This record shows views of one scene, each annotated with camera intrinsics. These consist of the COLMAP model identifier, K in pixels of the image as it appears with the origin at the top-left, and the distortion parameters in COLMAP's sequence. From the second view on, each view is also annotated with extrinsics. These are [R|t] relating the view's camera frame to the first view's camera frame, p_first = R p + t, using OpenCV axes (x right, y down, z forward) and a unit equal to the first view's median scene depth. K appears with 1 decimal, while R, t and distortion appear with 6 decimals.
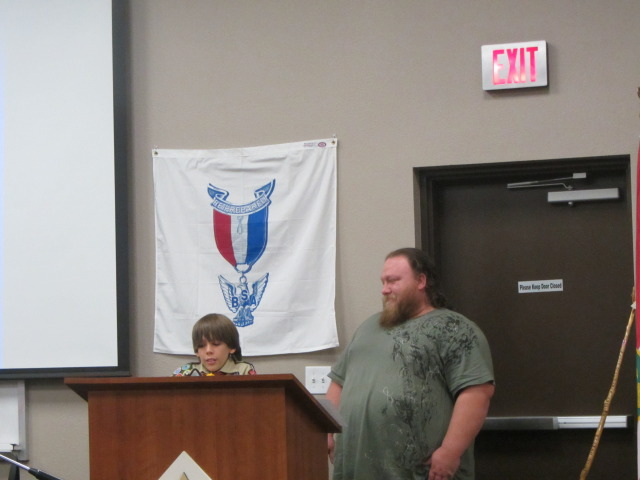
lens RADIAL K [[1652.3, 0, 320.0], [0, 1652.3, 240.0], [0, 0, 1]] dist [-0.076733, -0.713114]
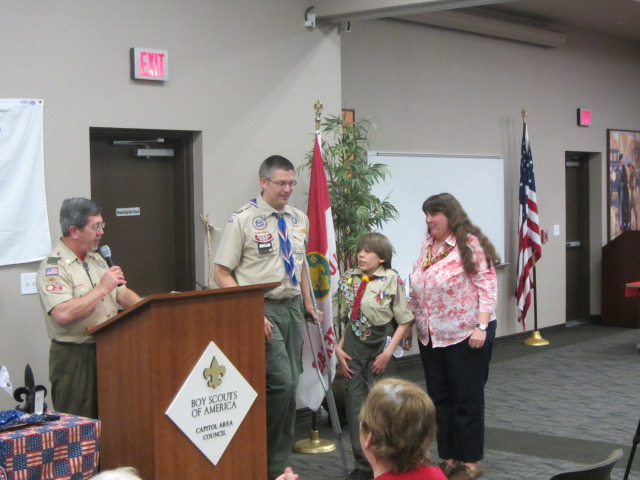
lens RADIAL K [[1188.3, 0, 320.0], [0, 1188.3, 240.0], [0, 0, 1]] dist [-0.184776, 0.029490]
pose [[0.338466, -0.025095, 0.940644, -0.788062], [-0.063436, 0.996762, 0.049418, -0.009946], [-0.938838, -0.076397, 0.335778, 0.464620]]
